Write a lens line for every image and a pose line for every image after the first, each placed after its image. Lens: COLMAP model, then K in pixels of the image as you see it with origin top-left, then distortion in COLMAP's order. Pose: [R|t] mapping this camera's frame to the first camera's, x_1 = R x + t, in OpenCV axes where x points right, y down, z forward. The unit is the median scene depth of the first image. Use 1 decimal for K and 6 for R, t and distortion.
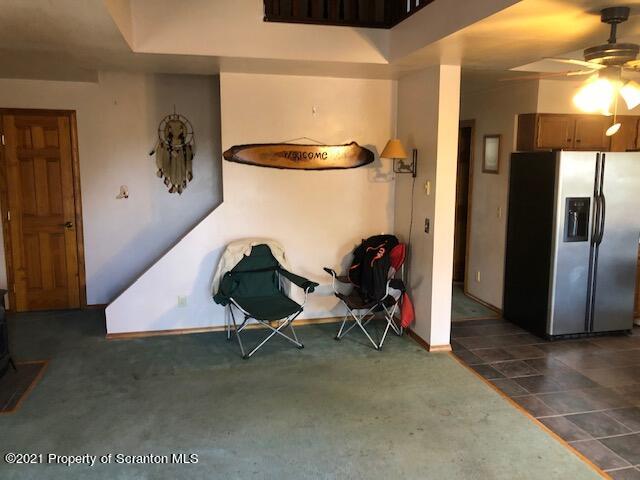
lens RADIAL K [[529.0, 0, 323.6], [0, 529.0, 233.4], [0, 0, 1]] dist [0.042898, -0.050543]
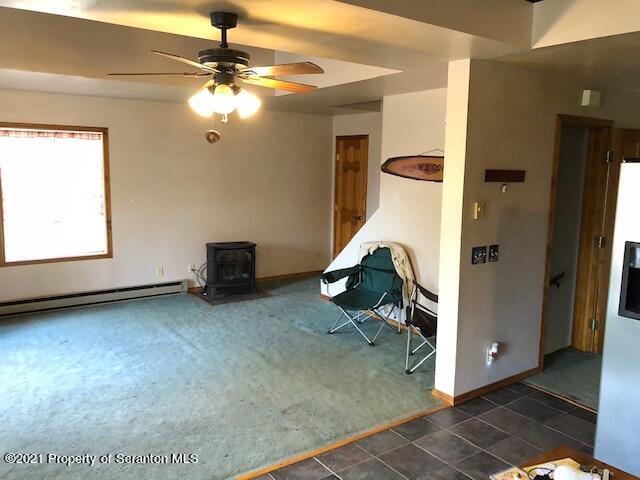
lens RADIAL K [[529.0, 0, 316.1], [0, 529.0, 235.6], [0, 0, 1]] dist [0.042898, -0.050543]
pose [[0.352488, 0.122110, -0.927815, 0.856184], [-0.146417, 0.986436, 0.074200, -0.064317], [0.924291, 0.109693, 0.365586, 0.458228]]
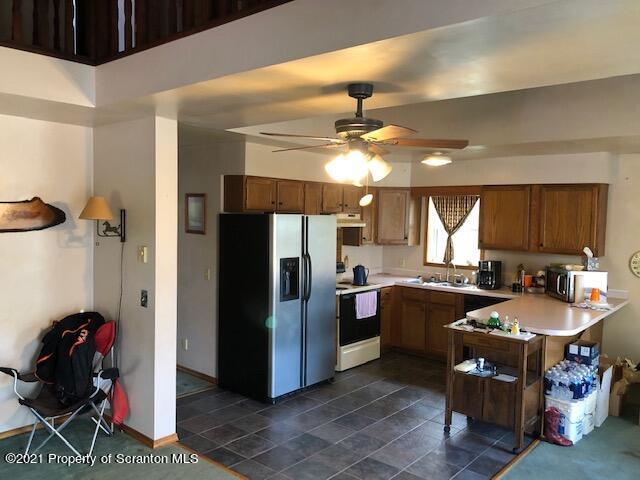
lens RADIAL K [[529.0, 0, 330.4], [0, 529.0, 236.7], [0, 0, 1]] dist [0.042898, -0.050543]
pose [[0.807766, -0.016861, 0.589263, -0.062041], [0.071473, 0.995018, -0.069504, -0.030394], [-0.585155, 0.098259, 0.804946, 0.118589]]
